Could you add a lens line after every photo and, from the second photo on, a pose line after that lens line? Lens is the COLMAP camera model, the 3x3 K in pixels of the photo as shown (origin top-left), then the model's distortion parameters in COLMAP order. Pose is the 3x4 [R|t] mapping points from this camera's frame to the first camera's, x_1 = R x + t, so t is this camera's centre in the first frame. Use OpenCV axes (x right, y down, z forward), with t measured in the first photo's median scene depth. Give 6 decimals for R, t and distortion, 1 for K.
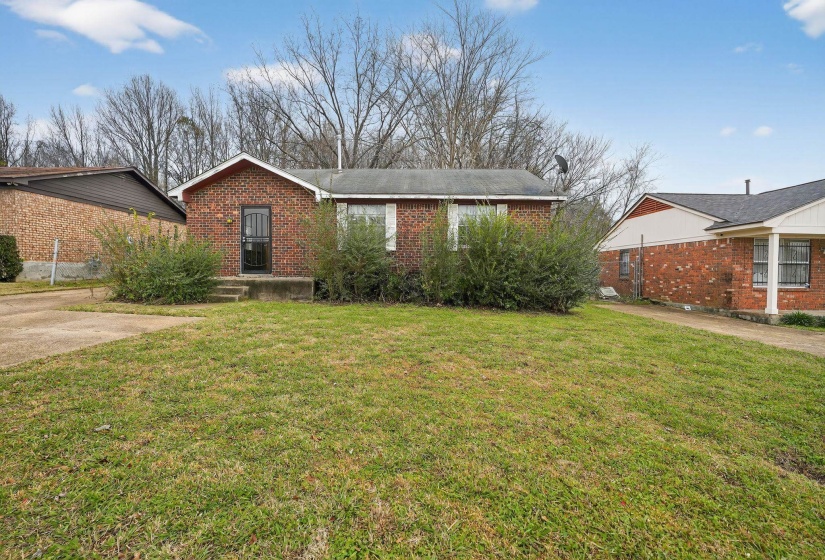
lens RADIAL K [[365.1, 0, 412.5], [0, 365.1, 277.6], [0, 0, 1]] dist [-0.020644, 0.001277]
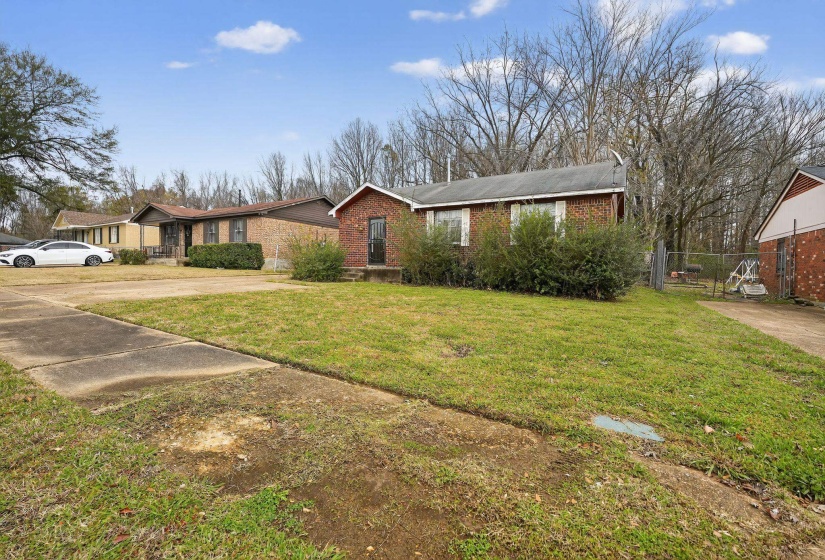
lens RADIAL K [[365.1, 0, 412.3], [0, 365.1, 278.3], [0, 0, 1]] dist [-0.020644, 0.001277]
pose [[0.866600, 0.015148, -0.498773, 0.407751], [-0.016442, 0.999863, 0.001798, 0.036508], [0.498732, 0.006643, 0.866731, -0.167077]]
